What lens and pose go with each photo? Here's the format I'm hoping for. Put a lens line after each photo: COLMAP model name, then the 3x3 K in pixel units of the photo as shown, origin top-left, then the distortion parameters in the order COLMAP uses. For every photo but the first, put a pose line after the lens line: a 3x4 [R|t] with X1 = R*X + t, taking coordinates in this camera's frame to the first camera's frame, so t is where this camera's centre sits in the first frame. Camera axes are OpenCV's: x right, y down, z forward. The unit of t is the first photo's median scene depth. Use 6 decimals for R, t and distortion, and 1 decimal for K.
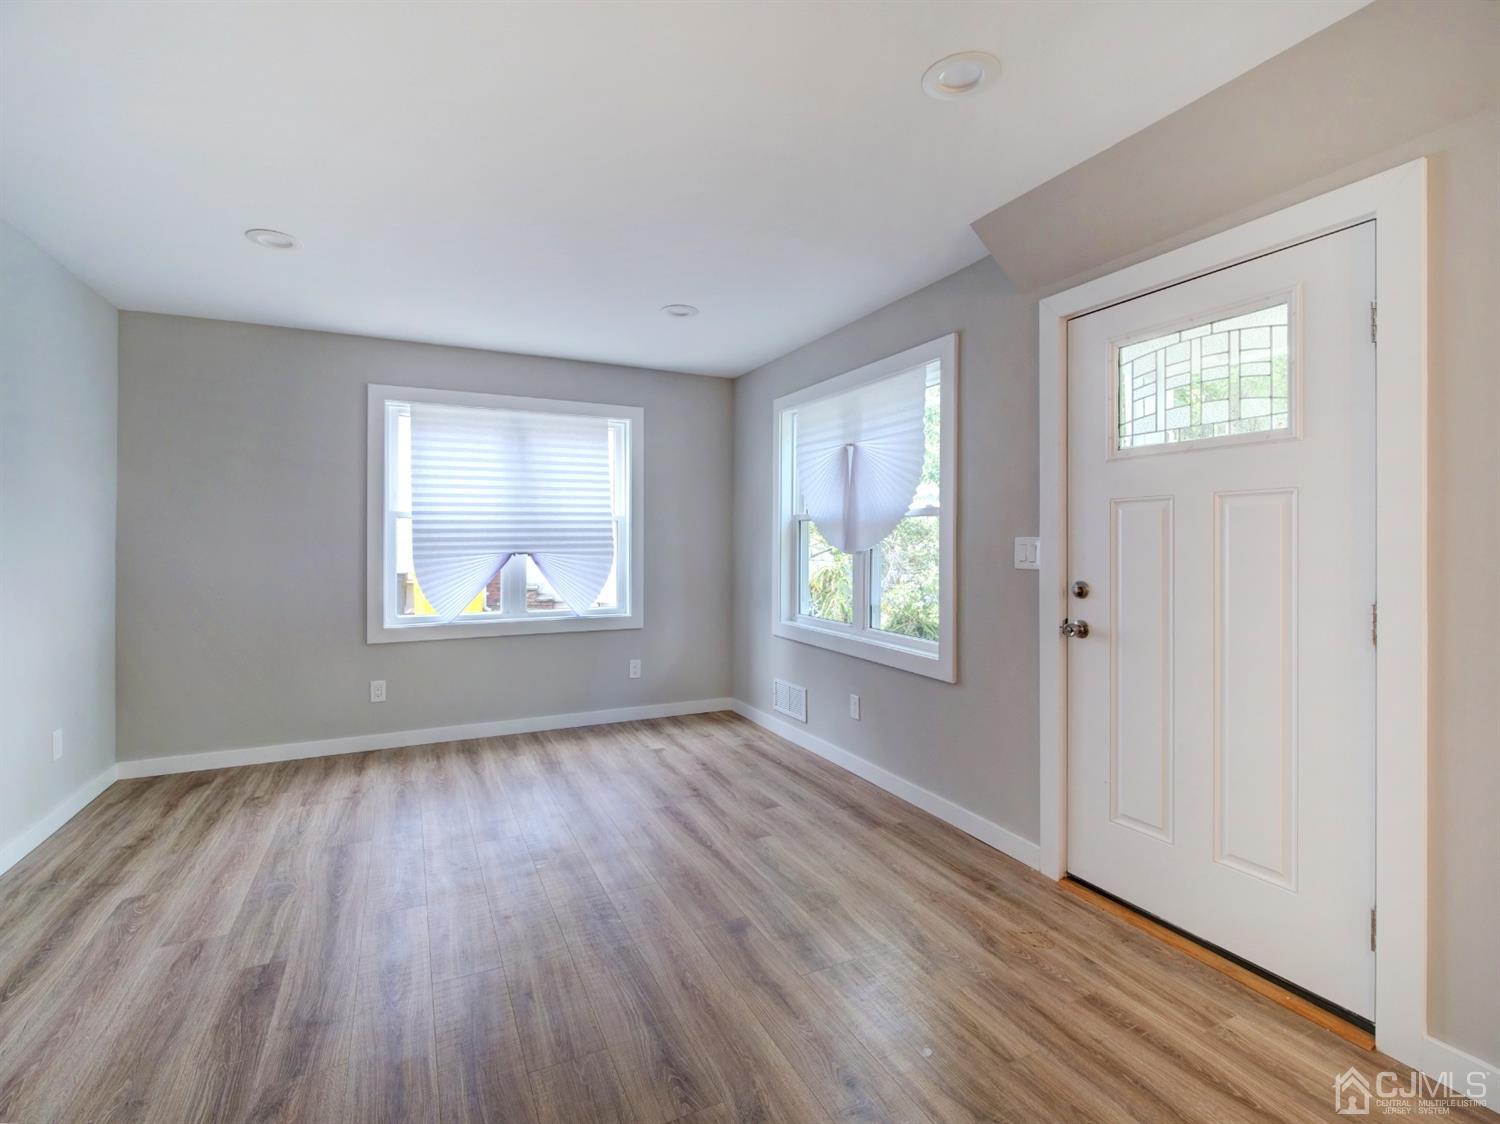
lens RADIAL K [[707.6, 0, 743.8], [0, 707.6, 547.9], [0, 0, 1]] dist [-0.005811, -0.000005]
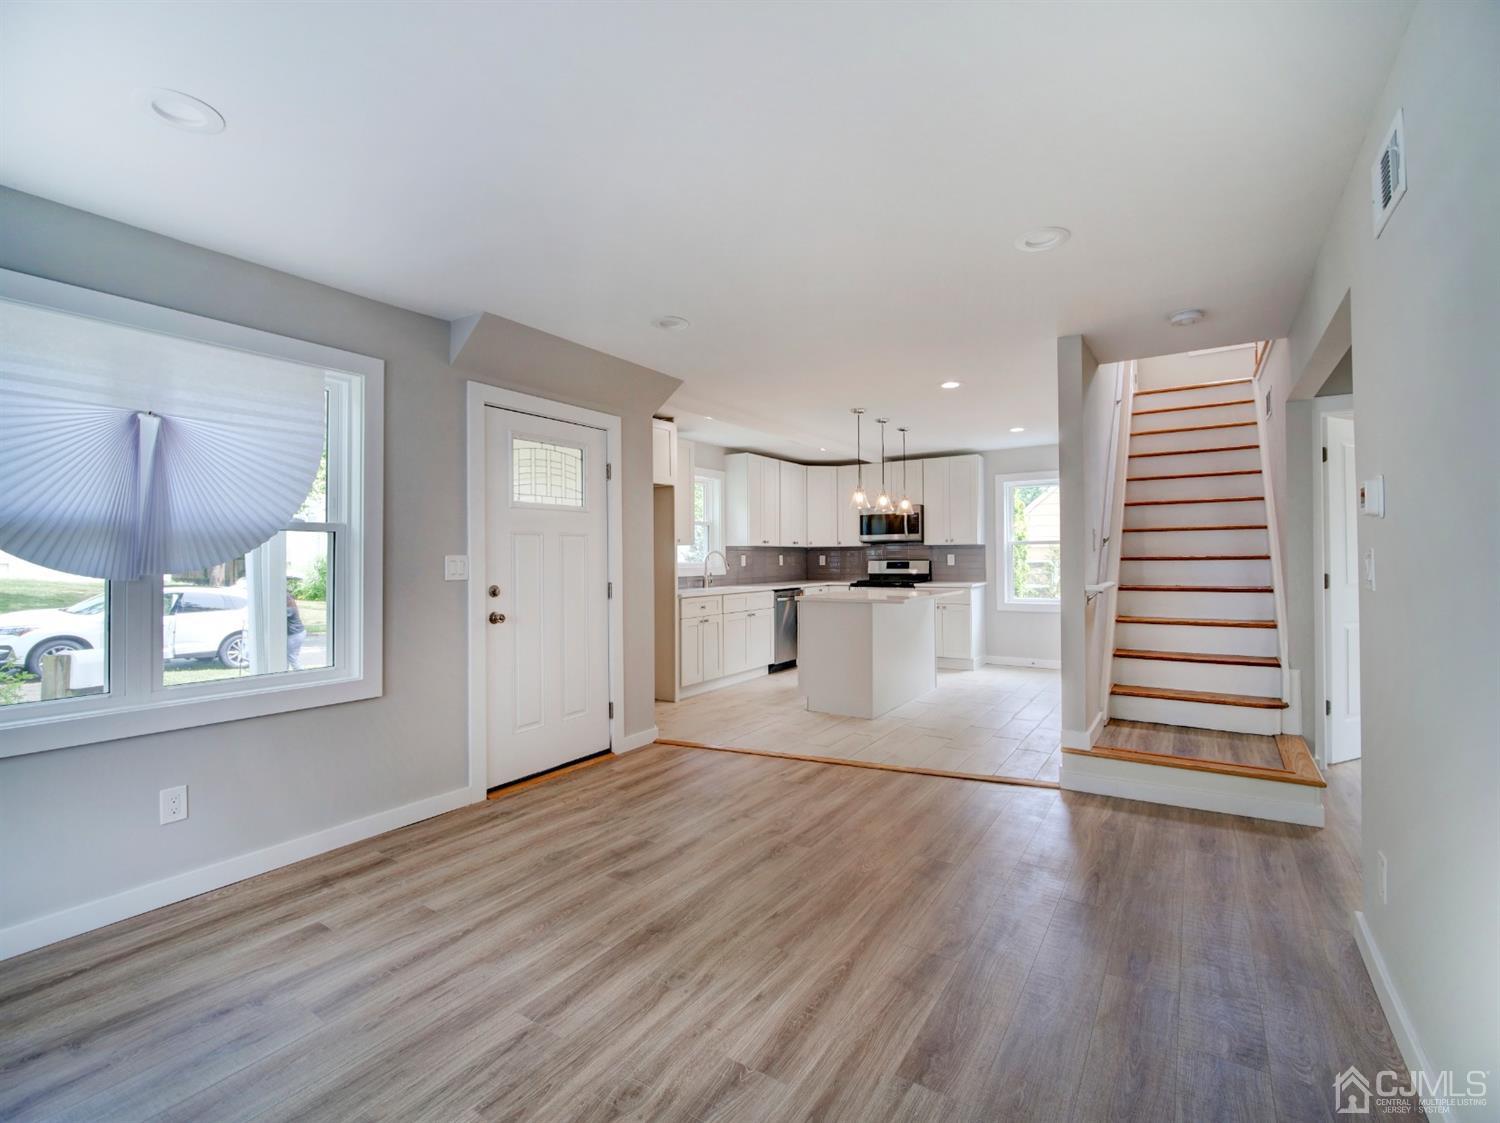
lens RADIAL K [[707.6, 0, 744.0], [0, 707.6, 557.9], [0, 0, 1]] dist [-0.005811, -0.000005]
pose [[-0.523628, -0.000881, 0.851947, -1.057957], [0.012016, 0.999892, 0.008419, -0.016692], [-0.851863, 0.014645, -0.523561, 1.326672]]
